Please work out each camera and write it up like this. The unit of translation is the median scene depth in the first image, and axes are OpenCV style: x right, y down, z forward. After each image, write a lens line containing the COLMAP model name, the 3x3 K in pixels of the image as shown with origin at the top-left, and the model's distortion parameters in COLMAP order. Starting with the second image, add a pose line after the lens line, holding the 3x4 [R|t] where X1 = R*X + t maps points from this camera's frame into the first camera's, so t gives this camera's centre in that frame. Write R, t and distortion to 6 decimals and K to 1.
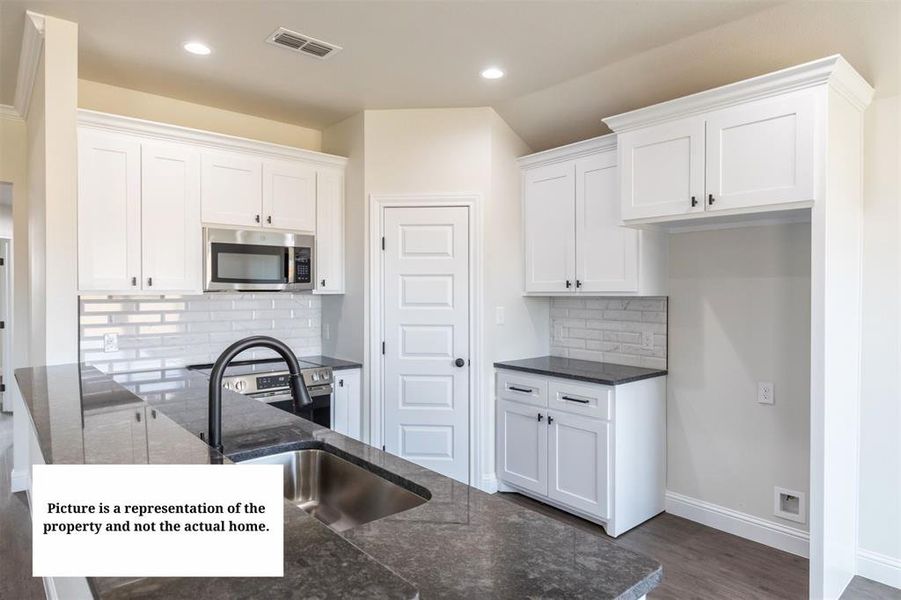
lens RADIAL K [[533.1, 0, 448.5], [0, 533.1, 294.0], [0, 0, 1]] dist [0.000493, -0.003394]
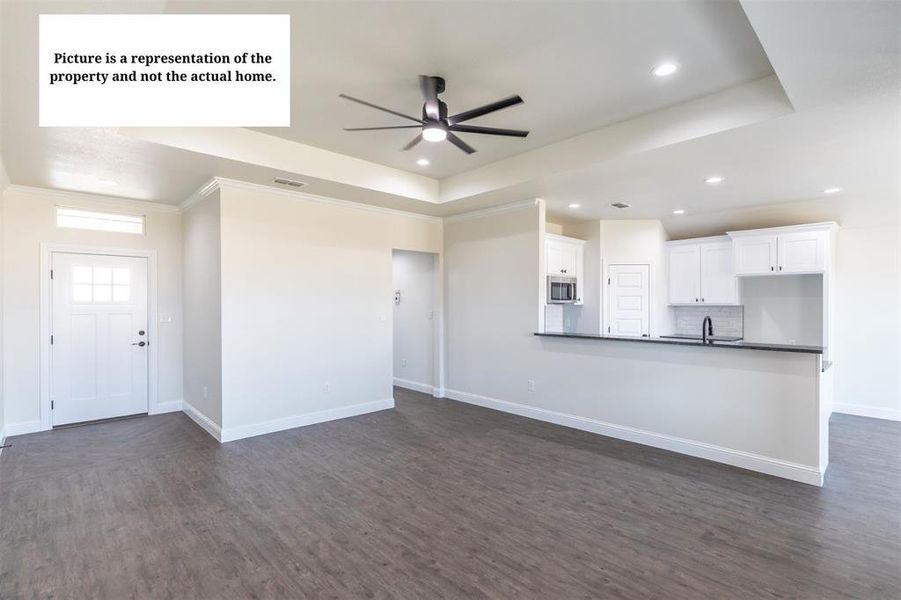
lens RADIAL K [[426.3, 0, 449.3], [0, 426.3, 304.9], [0, 0, 1]] dist [-0.000030, -0.000444]
pose [[0.998886, -0.003131, 0.047077, -0.954845], [0.003103, 0.999995, 0.000685, -0.002564], [-0.047079, -0.000539, 0.998891, -0.789700]]
